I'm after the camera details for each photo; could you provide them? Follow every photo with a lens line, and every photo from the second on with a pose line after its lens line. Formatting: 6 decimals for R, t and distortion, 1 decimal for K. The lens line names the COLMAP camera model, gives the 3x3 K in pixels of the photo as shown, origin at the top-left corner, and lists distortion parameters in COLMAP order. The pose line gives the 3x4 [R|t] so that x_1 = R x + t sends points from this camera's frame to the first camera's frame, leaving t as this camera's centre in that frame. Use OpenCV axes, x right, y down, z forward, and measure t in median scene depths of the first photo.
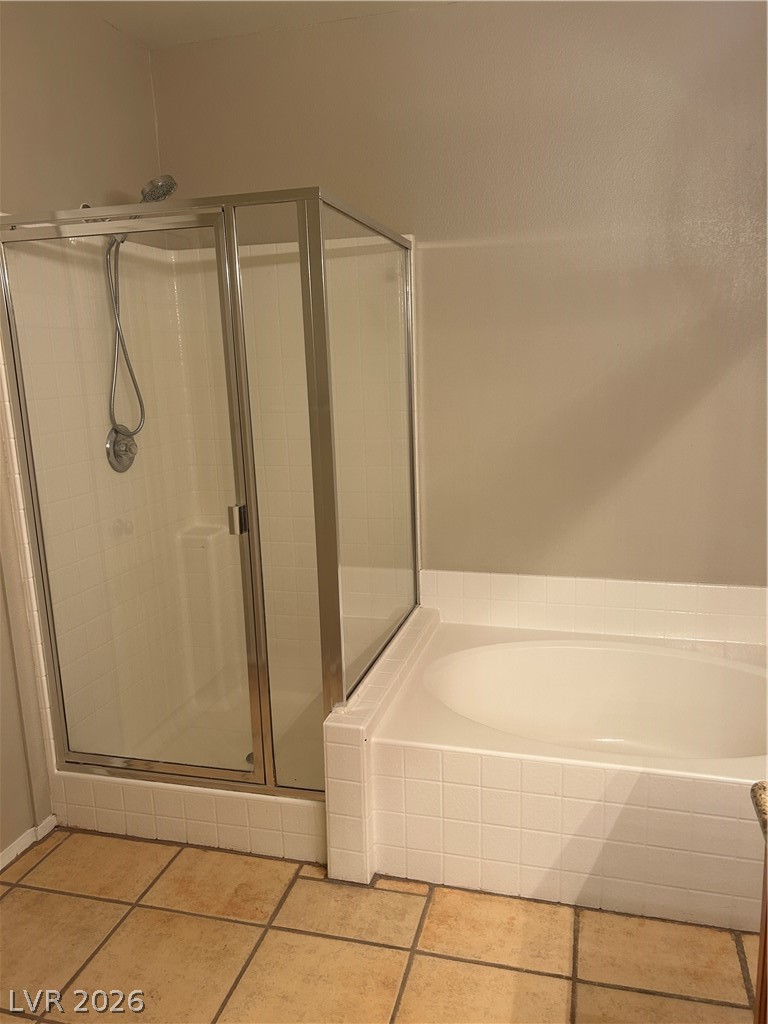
lens RADIAL K [[760.1, 0, 384.0], [0, 760.1, 512.0], [0, 0, 1]] dist [0.098841, -0.121826]
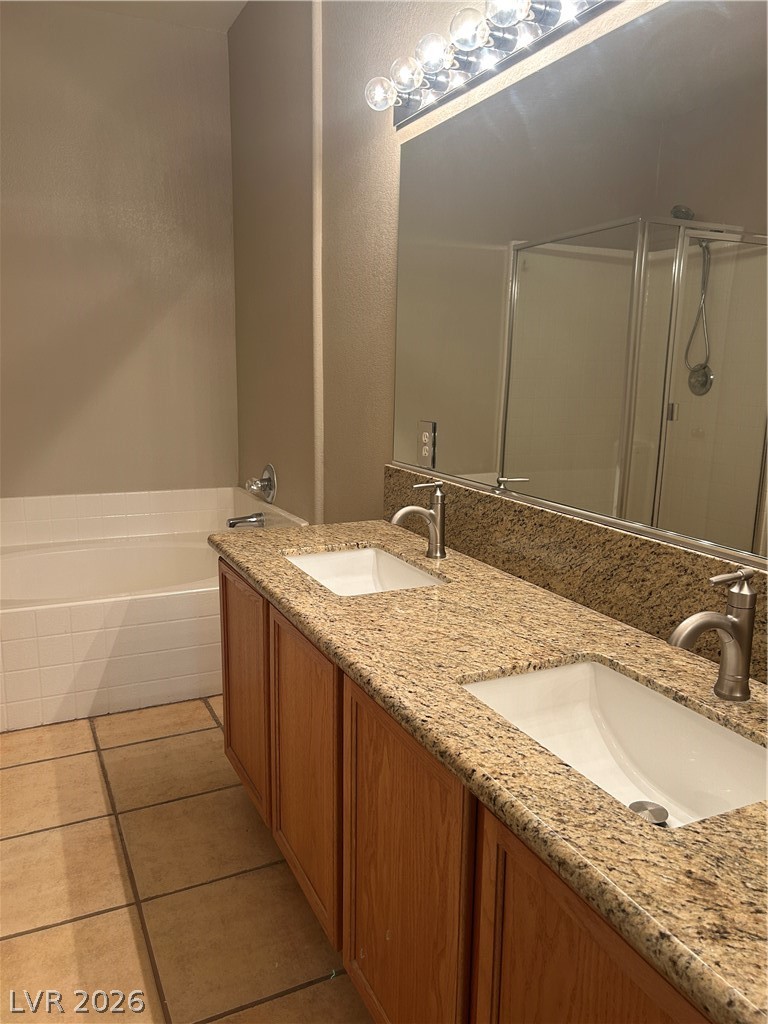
lens RADIAL K [[760.1, 0, 384.0], [0, 760.1, 512.0], [0, 0, 1]] dist [0.098841, -0.121826]
pose [[0.746487, -0.089519, 0.659351, -0.215478], [0.098284, 0.994874, 0.023799, 0.189314], [-0.658101, 0.047038, 0.751459, -0.331038]]
